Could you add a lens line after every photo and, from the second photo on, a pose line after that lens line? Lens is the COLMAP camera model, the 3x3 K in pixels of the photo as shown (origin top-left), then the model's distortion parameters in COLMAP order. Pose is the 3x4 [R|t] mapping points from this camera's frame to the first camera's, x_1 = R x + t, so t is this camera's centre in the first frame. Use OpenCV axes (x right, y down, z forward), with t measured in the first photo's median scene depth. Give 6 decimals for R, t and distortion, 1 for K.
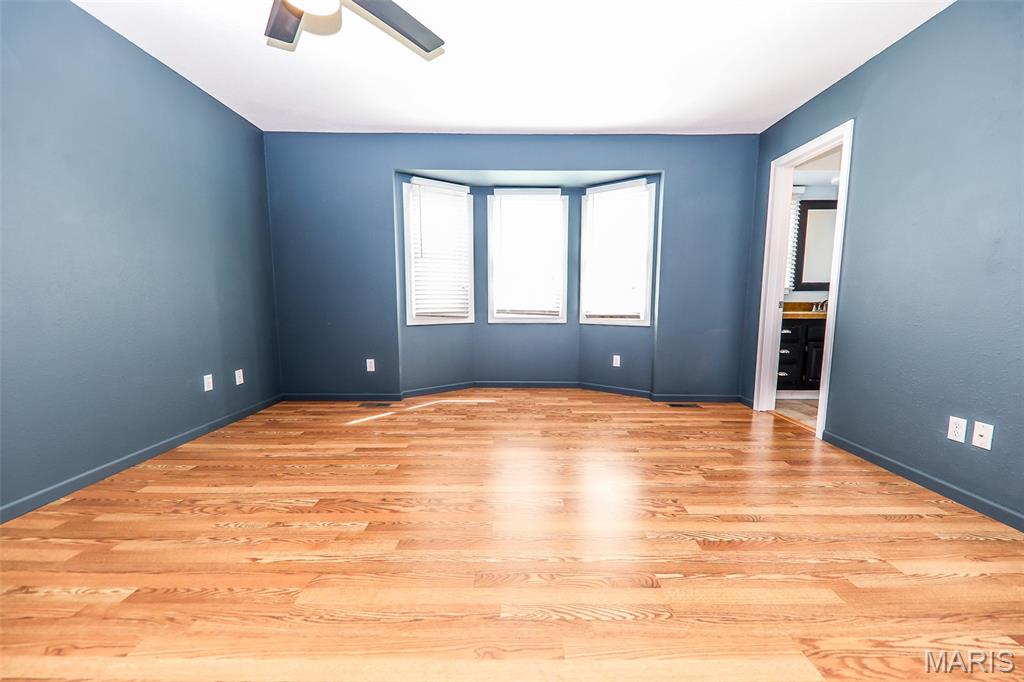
lens RADIAL K [[372.0, 0, 513.7], [0, 372.0, 344.7], [0, 0, 1]] dist [0.012212, -0.007251]
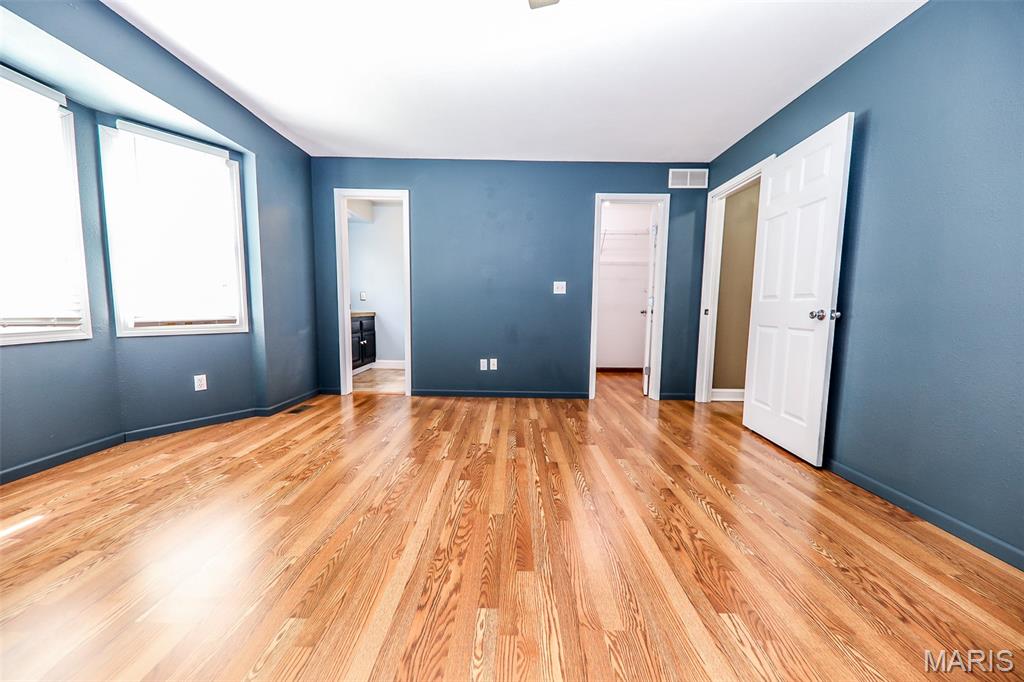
lens RADIAL K [[372.0, 0, 513.7], [0, 372.0, 344.7], [0, 0, 1]] dist [0.012212, -0.007251]
pose [[0.004175, -0.099802, 0.994999, -0.568681], [0.103055, 0.989752, 0.098844, -0.050572], [-0.994667, 0.102127, 0.014417, 0.468806]]
